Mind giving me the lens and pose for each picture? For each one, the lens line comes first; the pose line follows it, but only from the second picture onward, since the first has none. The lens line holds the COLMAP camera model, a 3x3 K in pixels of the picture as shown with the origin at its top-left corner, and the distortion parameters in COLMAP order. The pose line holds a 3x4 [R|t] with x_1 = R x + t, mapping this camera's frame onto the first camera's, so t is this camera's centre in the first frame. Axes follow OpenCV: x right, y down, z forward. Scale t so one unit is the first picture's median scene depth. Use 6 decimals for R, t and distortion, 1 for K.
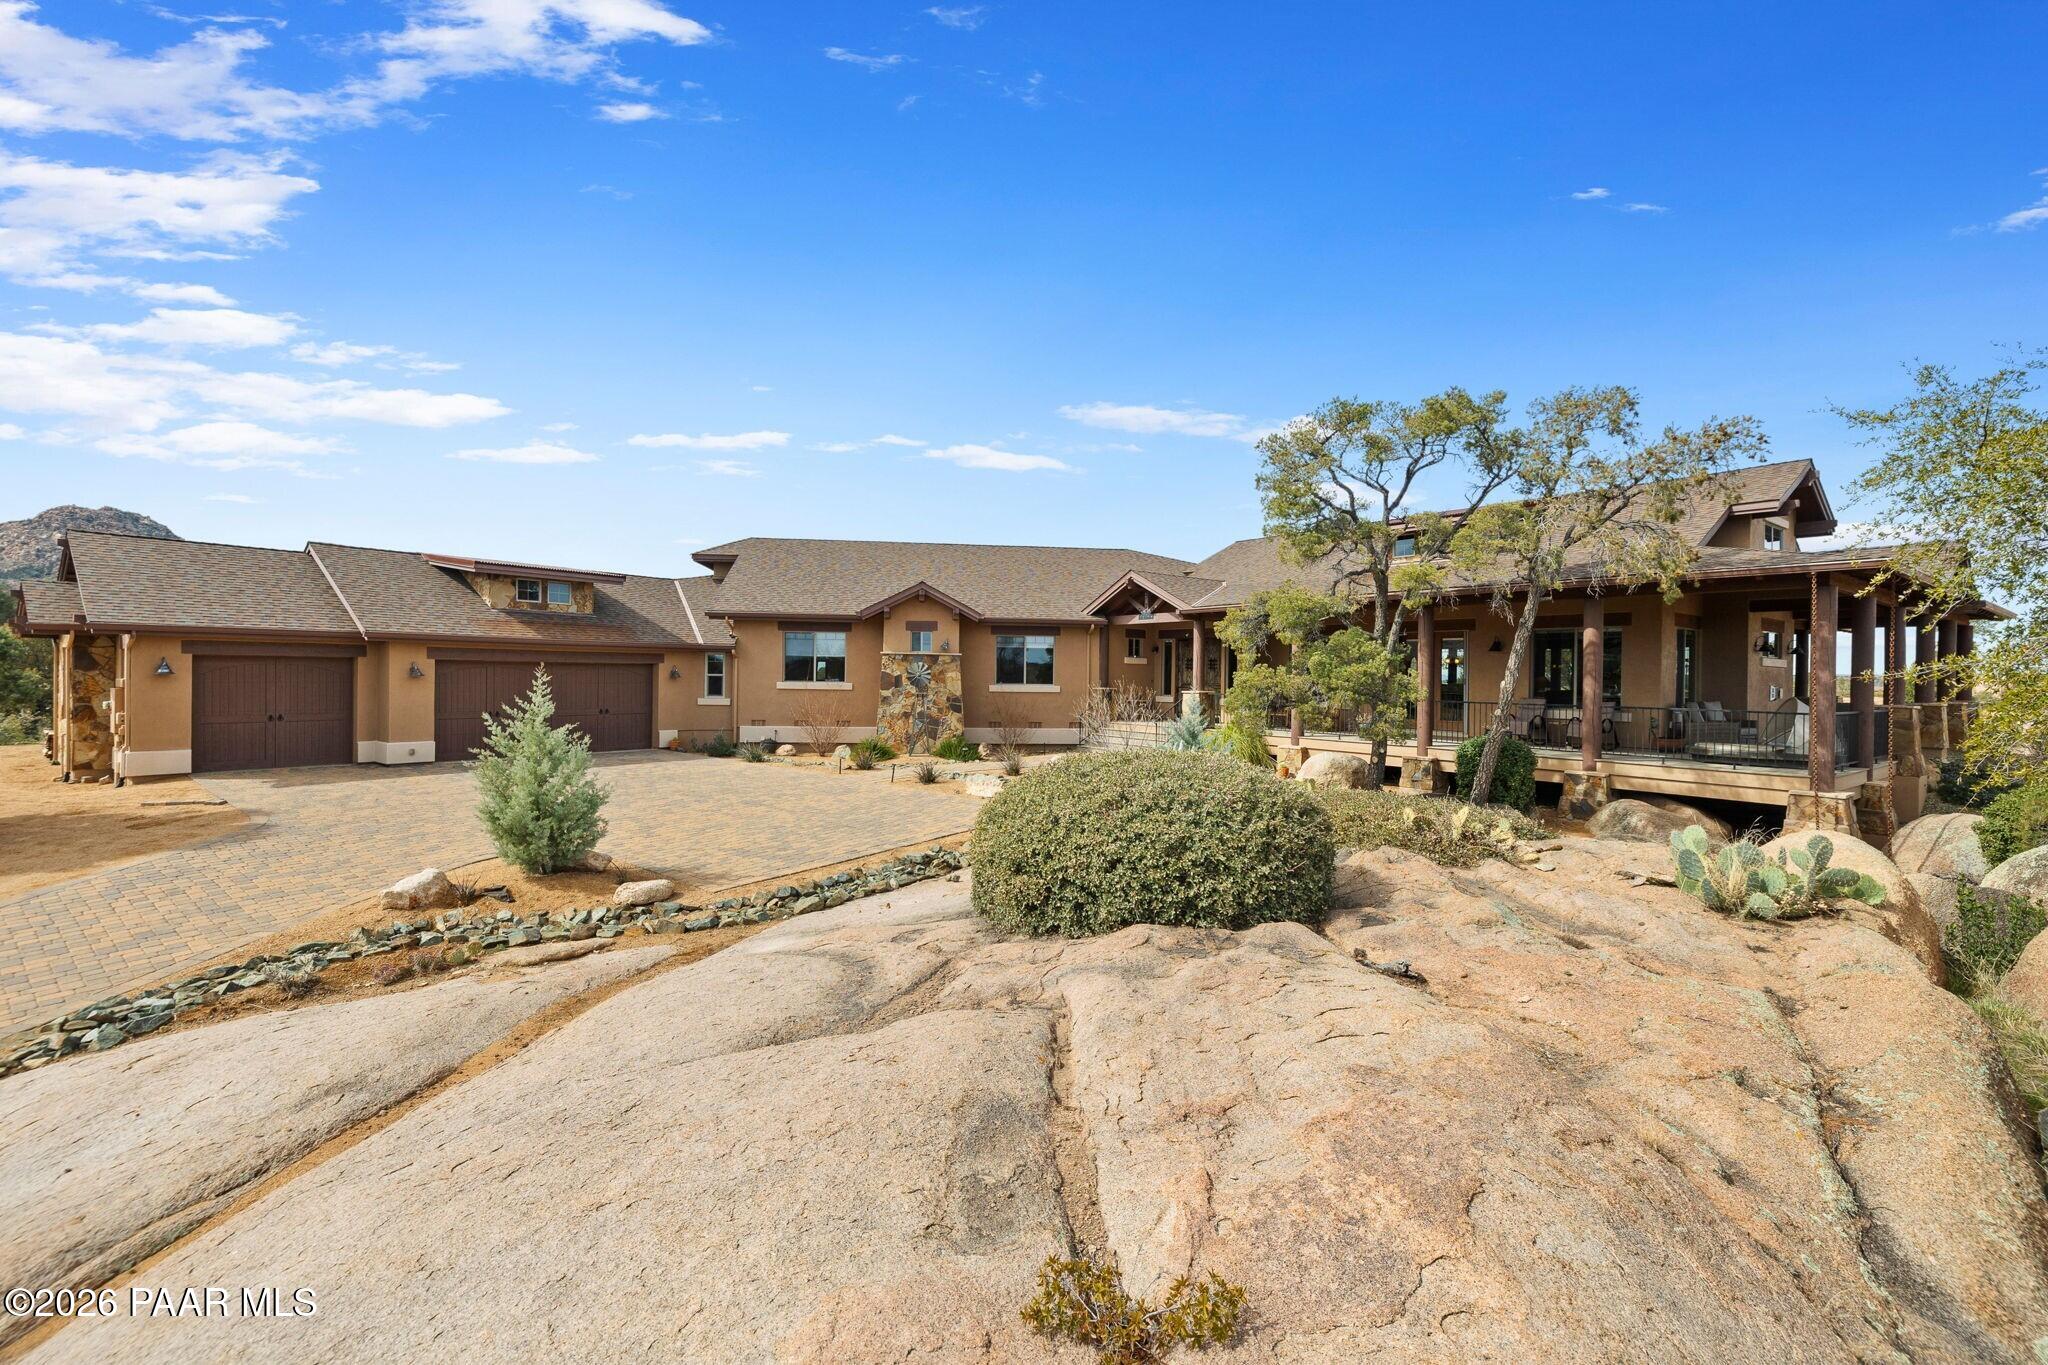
lens RADIAL K [[888.7, 0, 1033.8], [0, 888.7, 687.7], [0, 0, 1]] dist [-0.002253, -0.000235]
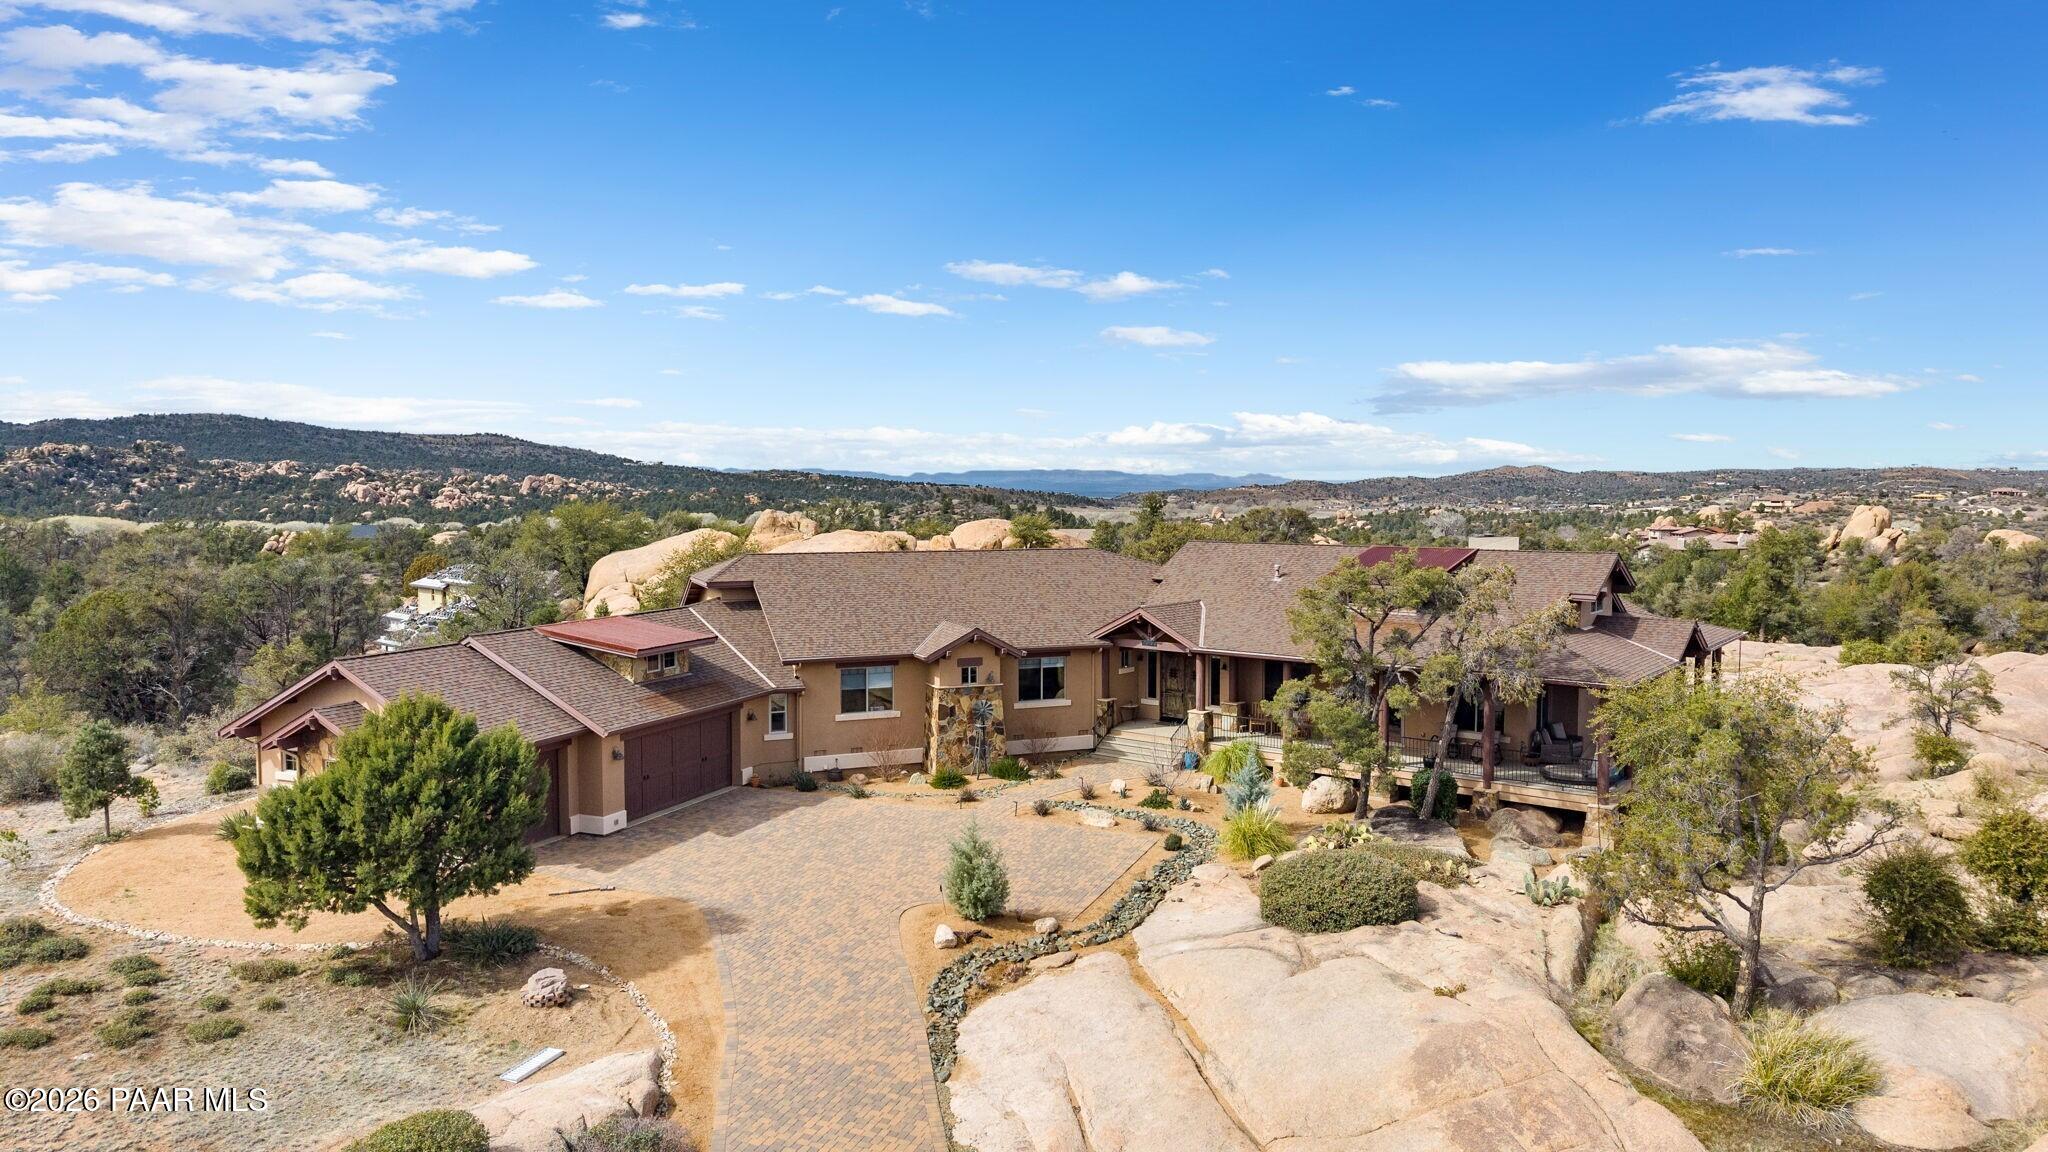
lens RADIAL K [[1353.0, 0, 1024.0], [0, 1353.0, 576.0], [0, 0, 1]] dist [0.039587, -0.067462]
pose [[0.968797, -0.038016, 0.244924, -0.493083], [0.024961, 0.998108, 0.056189, -0.284505], [-0.246597, -0.048322, 0.967913, -0.734564]]
